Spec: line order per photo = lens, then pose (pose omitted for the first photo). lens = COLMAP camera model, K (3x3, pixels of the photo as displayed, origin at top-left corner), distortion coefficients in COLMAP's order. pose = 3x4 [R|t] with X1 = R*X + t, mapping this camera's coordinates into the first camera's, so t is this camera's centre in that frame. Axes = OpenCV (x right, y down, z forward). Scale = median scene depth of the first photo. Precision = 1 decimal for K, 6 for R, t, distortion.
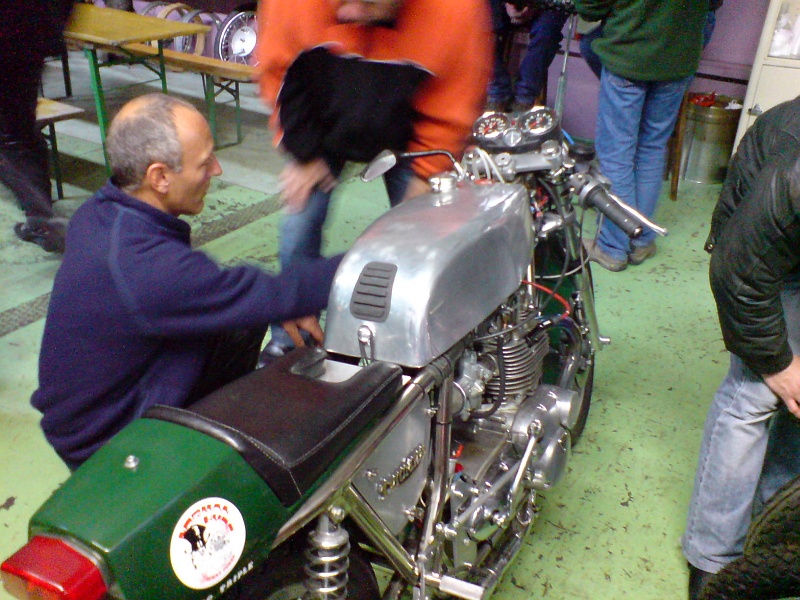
lens RADIAL K [[816.0, 0, 400.0], [0, 816.0, 300.0], [0, 0, 1]] dist [-0.020520, -0.127458]
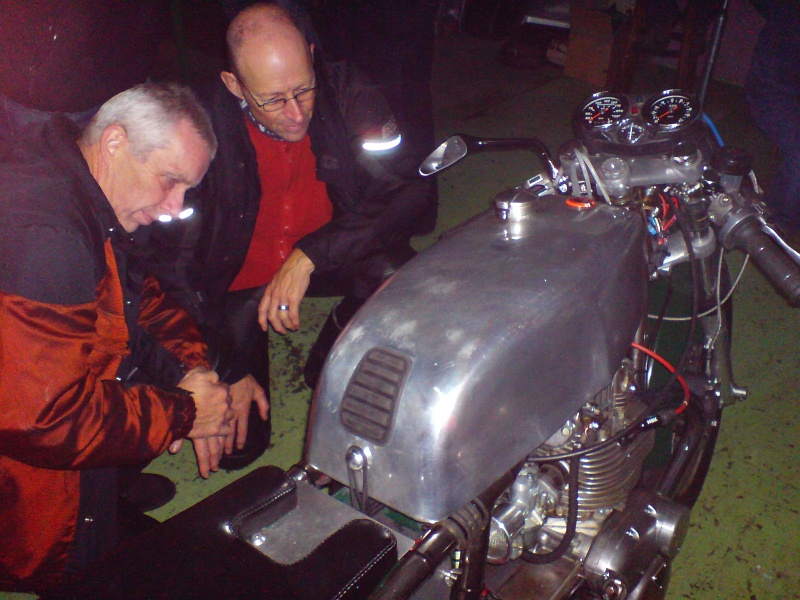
lens RADIAL K [[836.2, 0, 400.0], [0, 836.2, 300.0], [0, 0, 1]] dist [-0.172110, 0.338838]
pose [[0.985550, 0.081139, -0.148689, 0.062791], [-0.066553, 0.992700, 0.100585, -0.120832], [0.155765, -0.089236, 0.983755, 0.279989]]
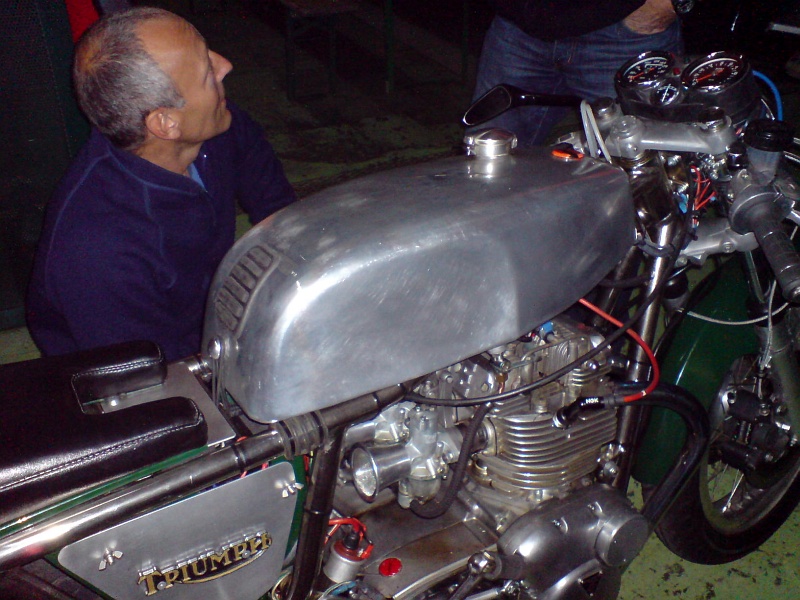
lens RADIAL K [[836.2, 0, 400.0], [0, 836.2, 300.0], [0, 0, 1]] dist [-0.172110, 0.338838]
pose [[0.867763, 0.253540, -0.427439, 0.284062], [-0.215363, 0.966968, 0.136349, -0.093313], [0.447890, -0.026264, 0.893703, 0.361697]]
